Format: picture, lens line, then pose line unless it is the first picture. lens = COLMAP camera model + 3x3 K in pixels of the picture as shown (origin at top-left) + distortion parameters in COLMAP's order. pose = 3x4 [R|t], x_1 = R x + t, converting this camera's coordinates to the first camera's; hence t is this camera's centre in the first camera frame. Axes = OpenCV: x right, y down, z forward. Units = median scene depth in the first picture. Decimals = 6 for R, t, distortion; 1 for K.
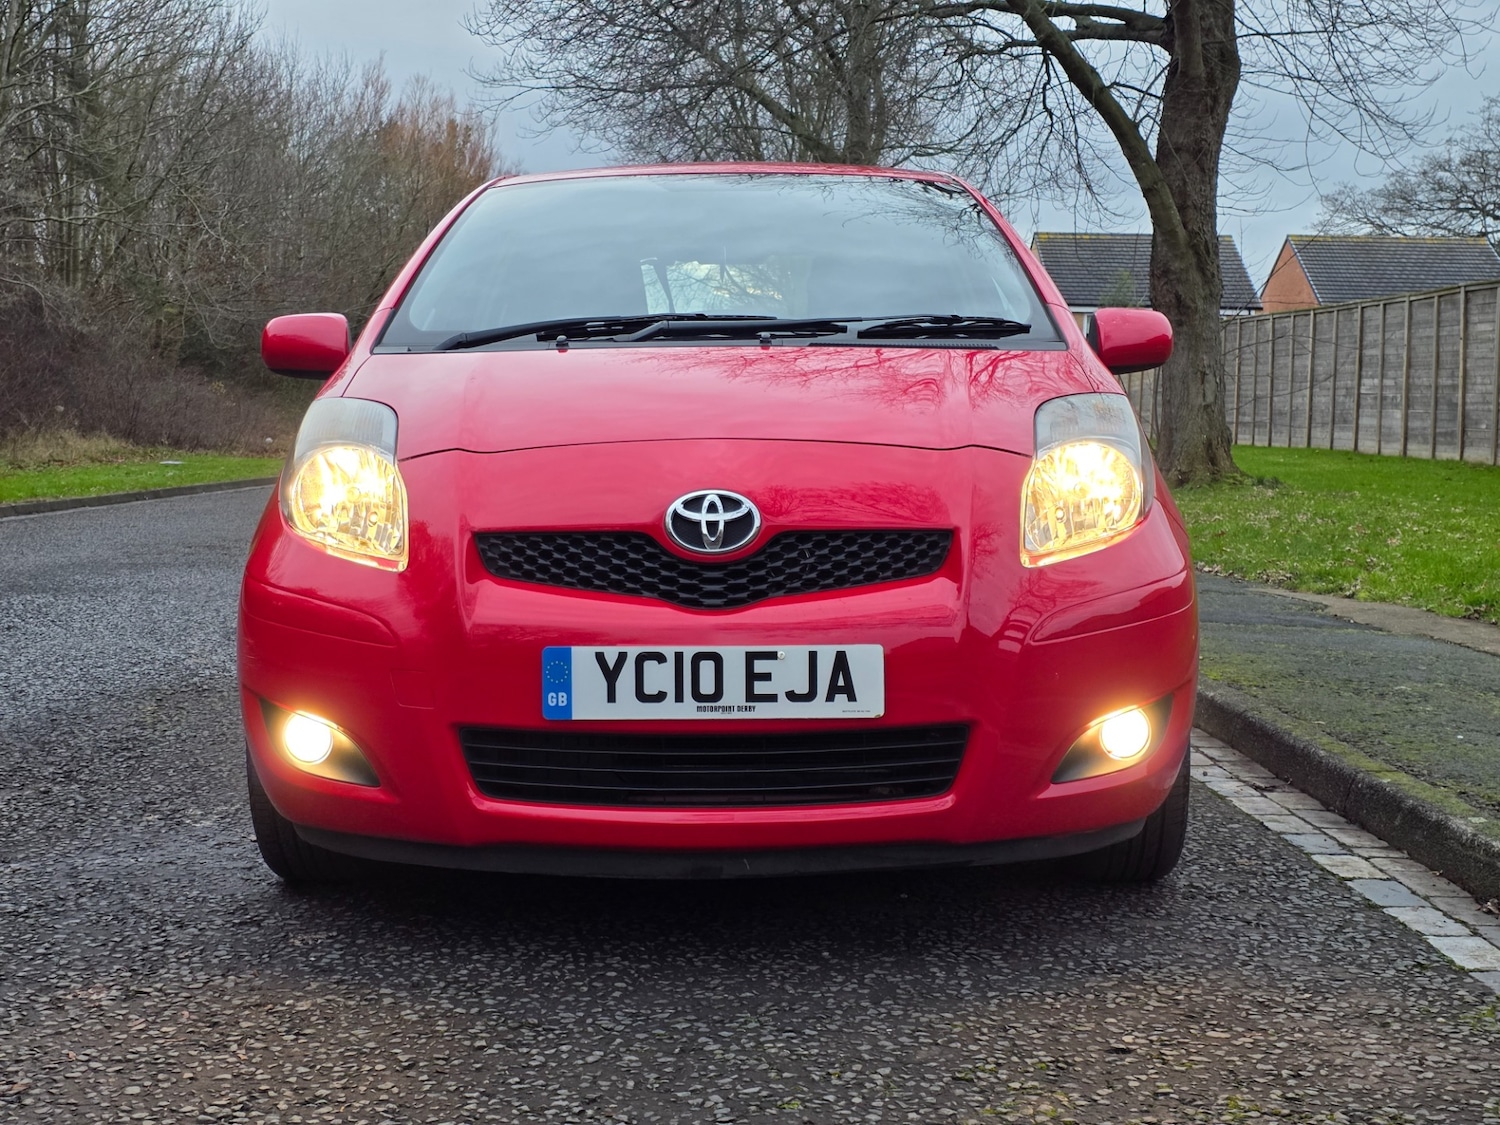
lens RADIAL K [[1992.4, 0, 750.8], [0, 1992.4, 562.3], [0, 0, 1]] dist [0.199073, -0.521144]
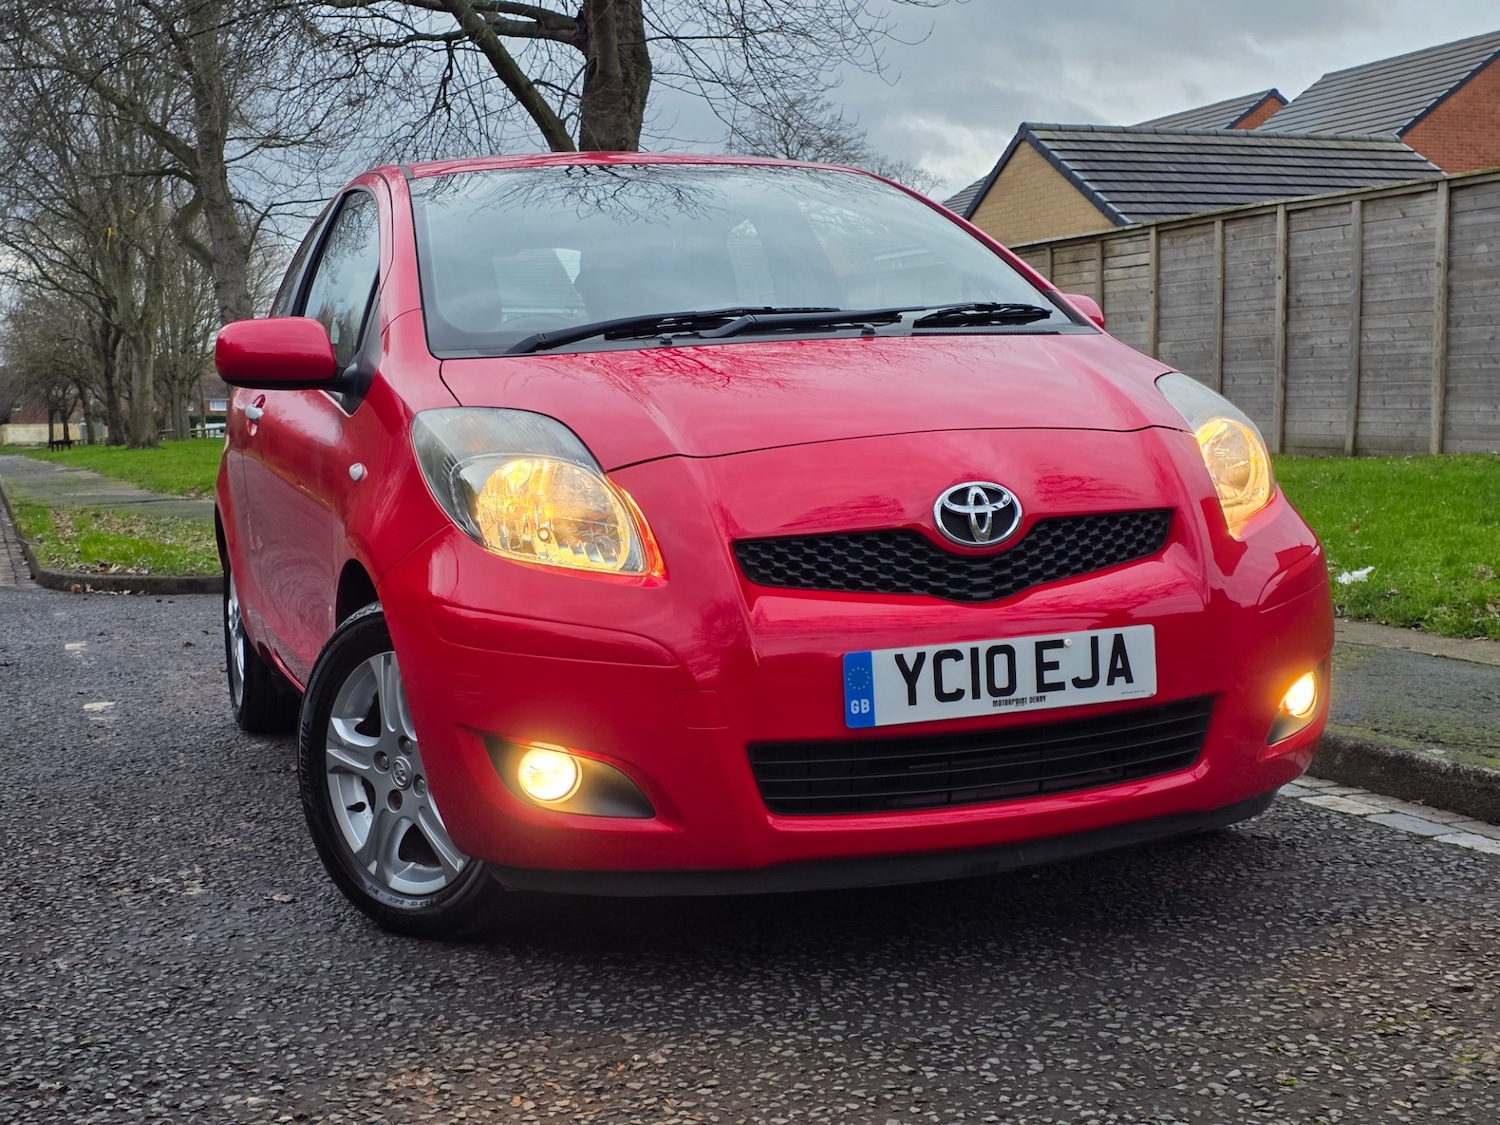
lens RADIAL K [[1947.5, 0, 746.0], [0, 1947.5, 566.2], [0, 0, 1]] dist [0.279190, -0.716503]
pose [[0.938586, -0.067568, 0.338365, -0.457079], [0.065160, 0.997704, 0.018483, -0.019972], [-0.338837, 0.004700, 0.940833, 0.126814]]
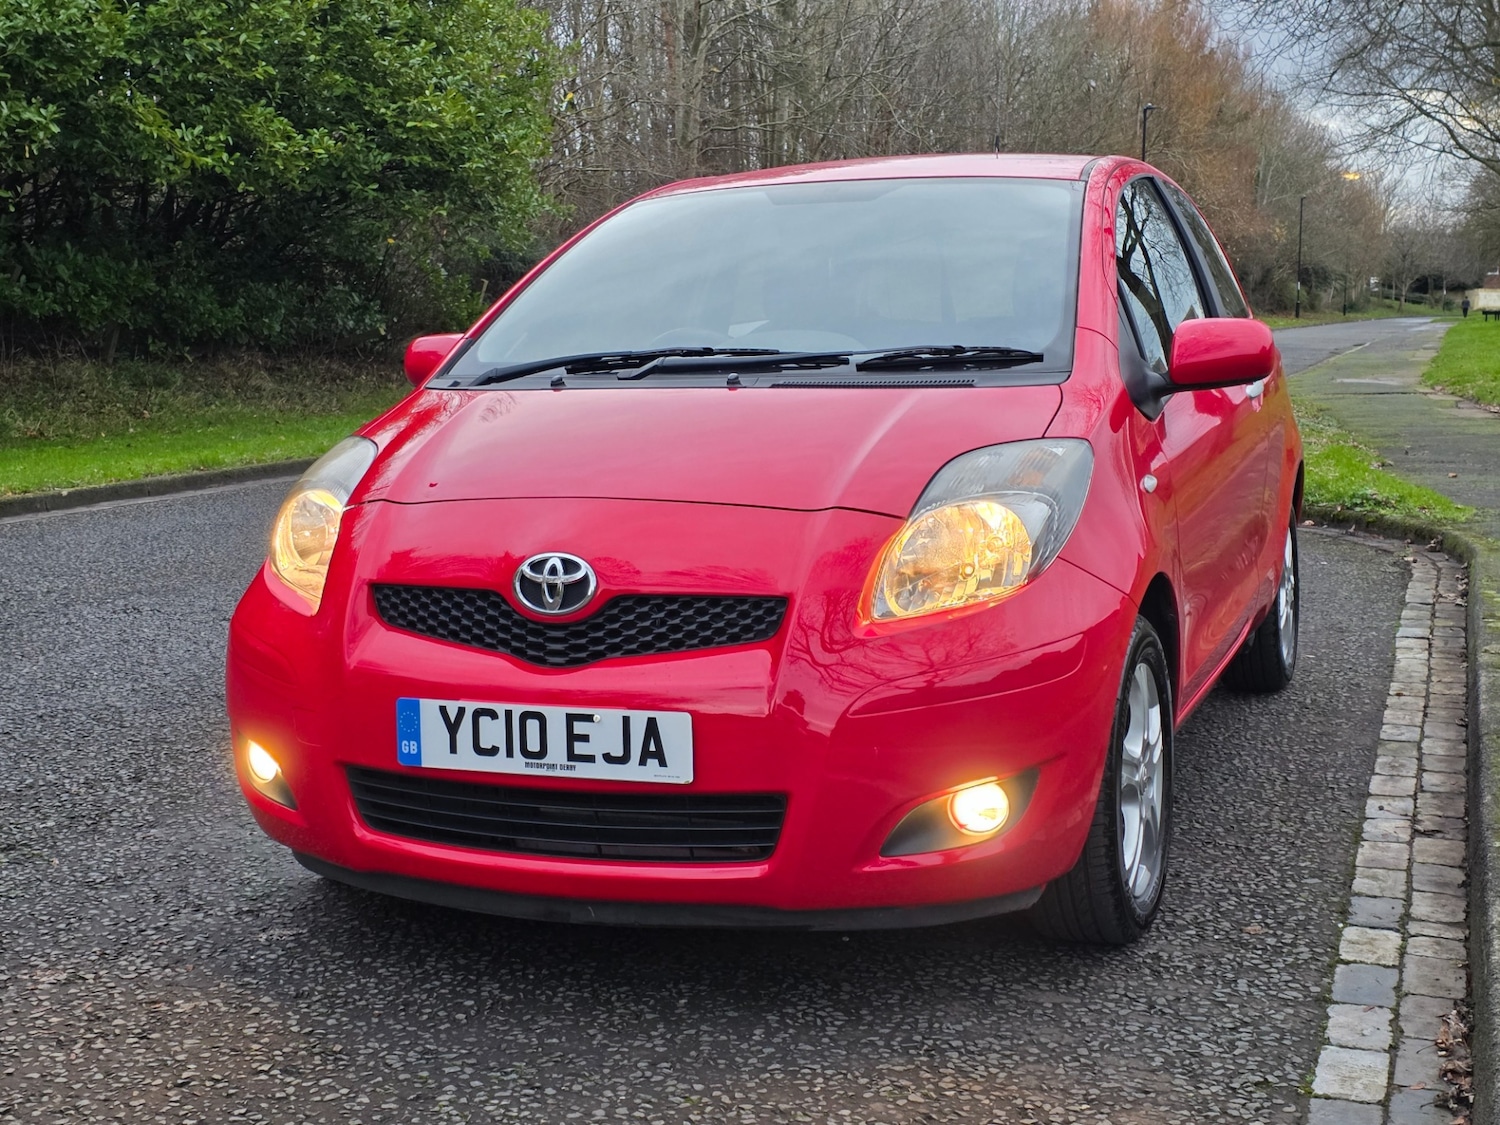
lens RADIAL K [[1992.4, 0, 750.8], [0, 1992.4, 562.3], [0, 0, 1]] dist [0.199073, -0.521144]
pose [[0.935333, 0.031025, -0.352406, 0.442778], [-0.010227, 0.998102, 0.060728, -0.095766], [0.353621, -0.053197, 0.933875, 0.065757]]
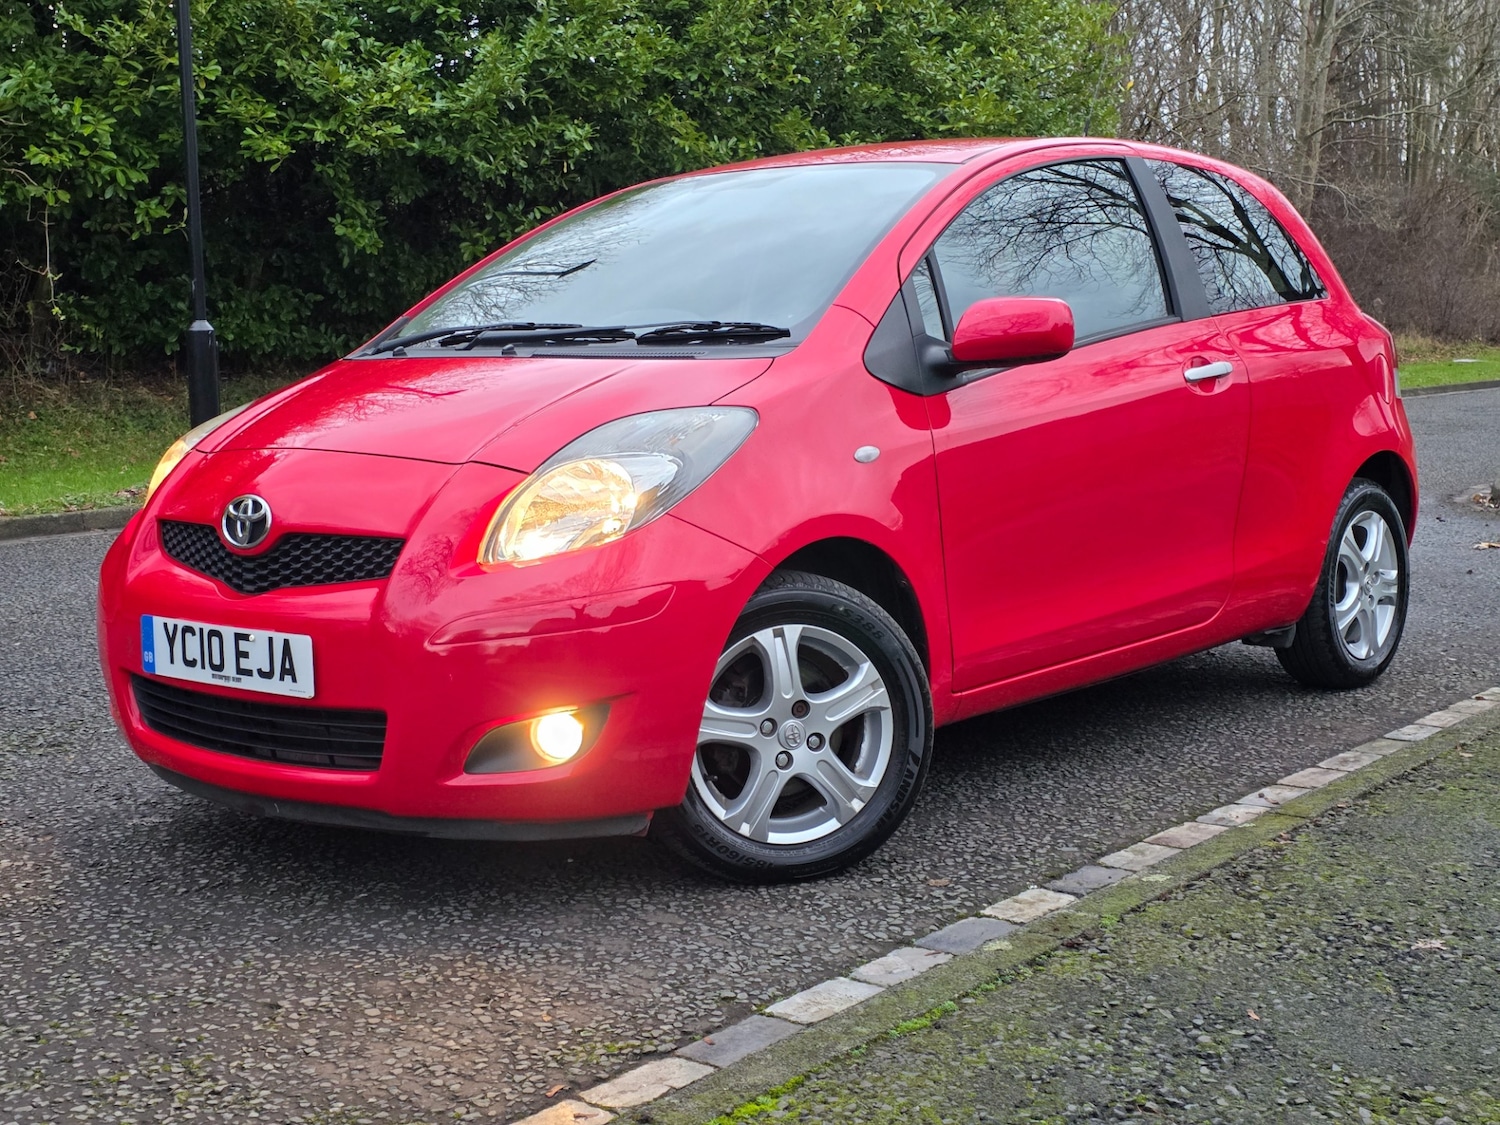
lens RADIAL K [[1973.1, 0, 808.2], [0, 1973.1, 558.5], [0, 0, 1]] dist [0.203841, -0.544591]
pose [[0.776986, 0.065098, -0.626143, 0.995297], [-0.029525, 0.997313, 0.067049, -0.088475], [0.628825, -0.033609, 0.776820, 0.279627]]
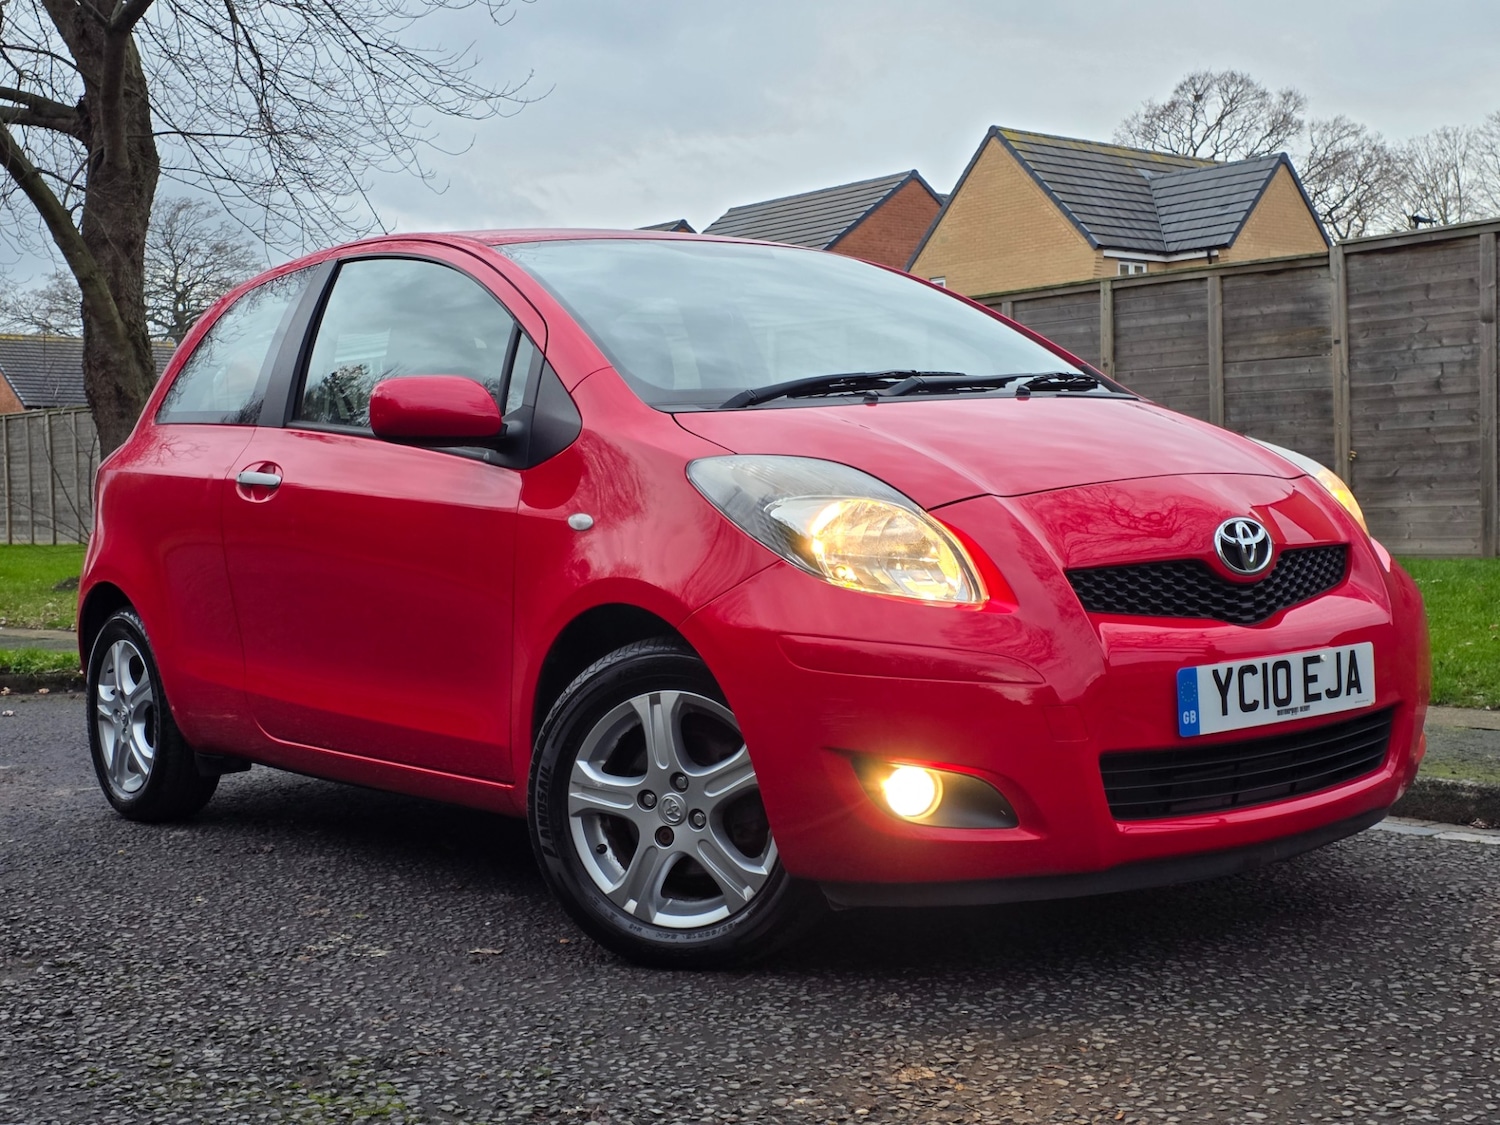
lens RADIAL K [[1988.0, 0, 713.4], [0, 1988.0, 566.1], [0, 0, 1]] dist [0.173166, -0.420770]
pose [[0.795934, -0.056772, 0.602716, -0.928788], [0.085333, 0.996174, -0.018856, -0.013167], [-0.599339, 0.066440, 0.797733, 0.285987]]
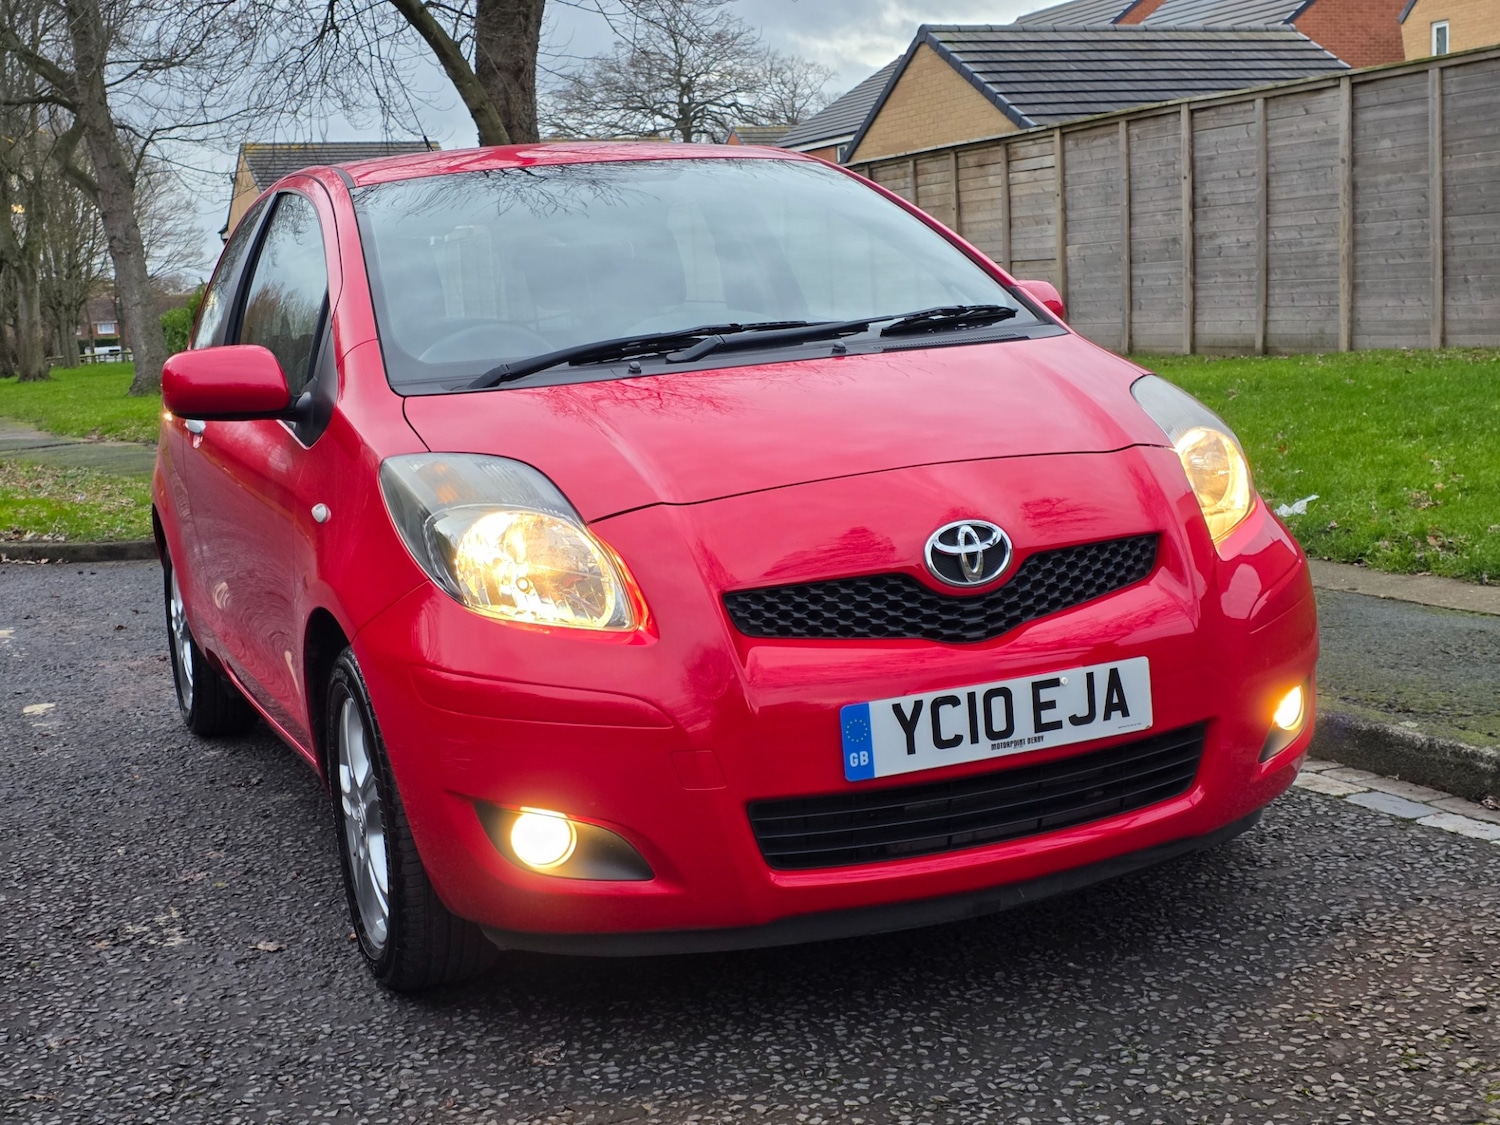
lens RADIAL K [[1960.1, 0, 700.4], [0, 1960.1, 560.8], [0, 0, 1]] dist [0.211298, -0.376296]
pose [[0.926088, -0.119817, 0.357779, -0.483808], [0.102327, 0.992458, 0.067499, -0.094766], [-0.363168, -0.025900, 0.931364, 0.154260]]
